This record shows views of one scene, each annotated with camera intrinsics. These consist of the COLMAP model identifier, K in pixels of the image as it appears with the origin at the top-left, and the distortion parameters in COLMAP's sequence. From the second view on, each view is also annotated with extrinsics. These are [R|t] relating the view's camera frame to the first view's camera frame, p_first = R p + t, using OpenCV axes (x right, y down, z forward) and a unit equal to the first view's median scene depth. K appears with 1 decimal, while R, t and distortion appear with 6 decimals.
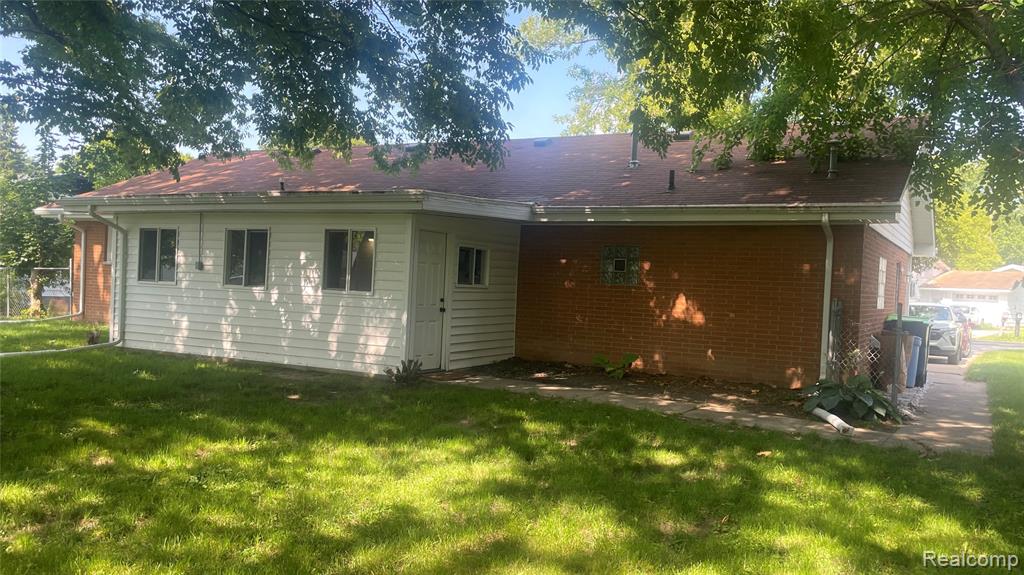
lens RADIAL K [[819.8, 0, 518.8], [0, 819.8, 284.4], [0, 0, 1]] dist [0.069611, -0.108700]
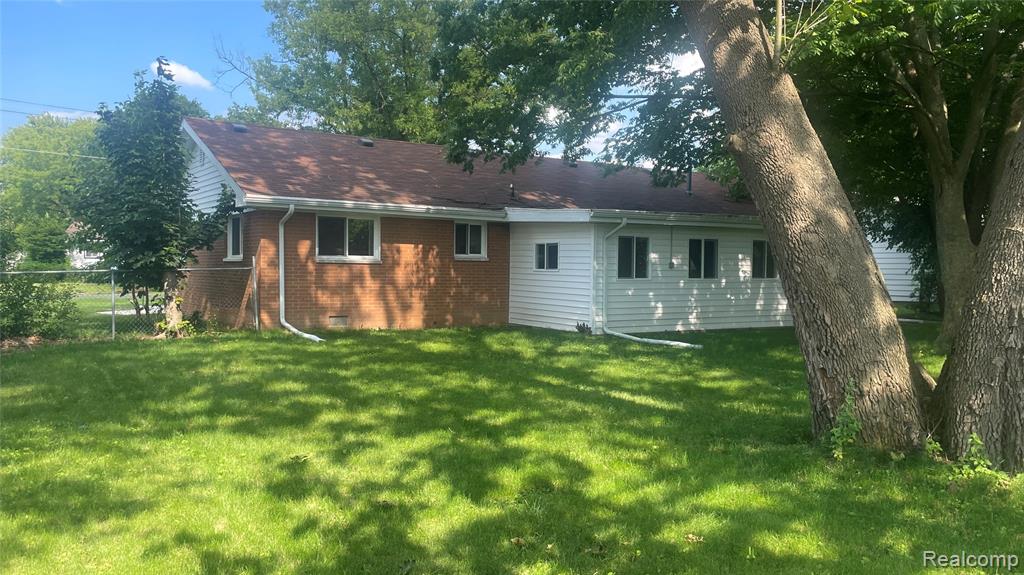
lens RADIAL K [[819.8, 0, 514.8], [0, 819.8, 292.6], [0, 0, 1]] dist [0.069611, -0.108700]
pose [[0.493167, -0.059885, 0.867871, -1.692227], [0.010820, 0.997973, 0.062714, -0.065027], [-0.869867, -0.021538, 0.492816, 0.560839]]
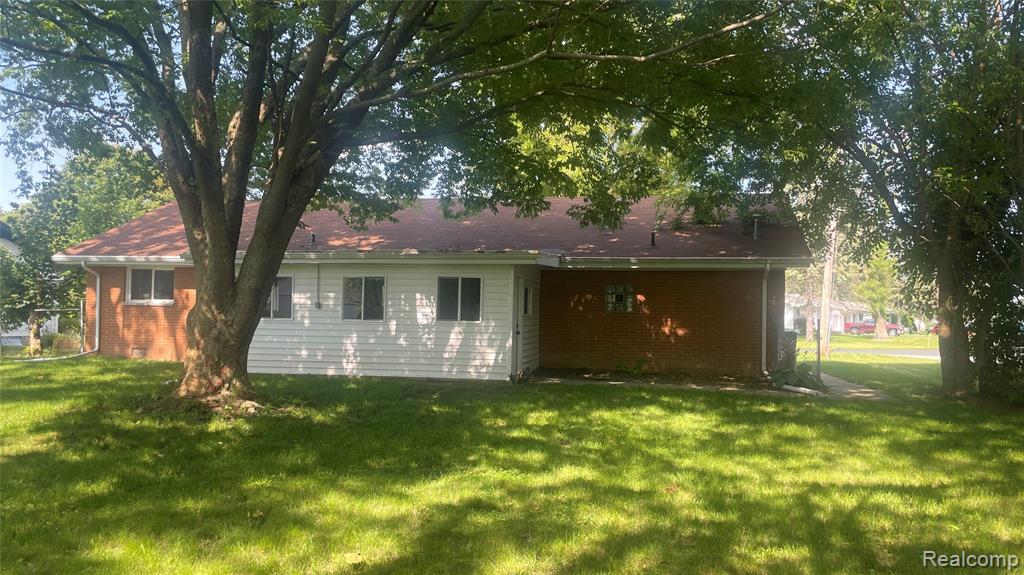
lens RADIAL K [[819.8, 0, 496.4], [0, 819.8, 304.0], [0, 0, 1]] dist [0.069611, -0.108700]
pose [[0.961090, -0.024807, 0.275120, -0.474715], [0.026425, 0.999648, -0.002177, -0.014473], [-0.274970, 0.009362, 0.961407, -0.309739]]
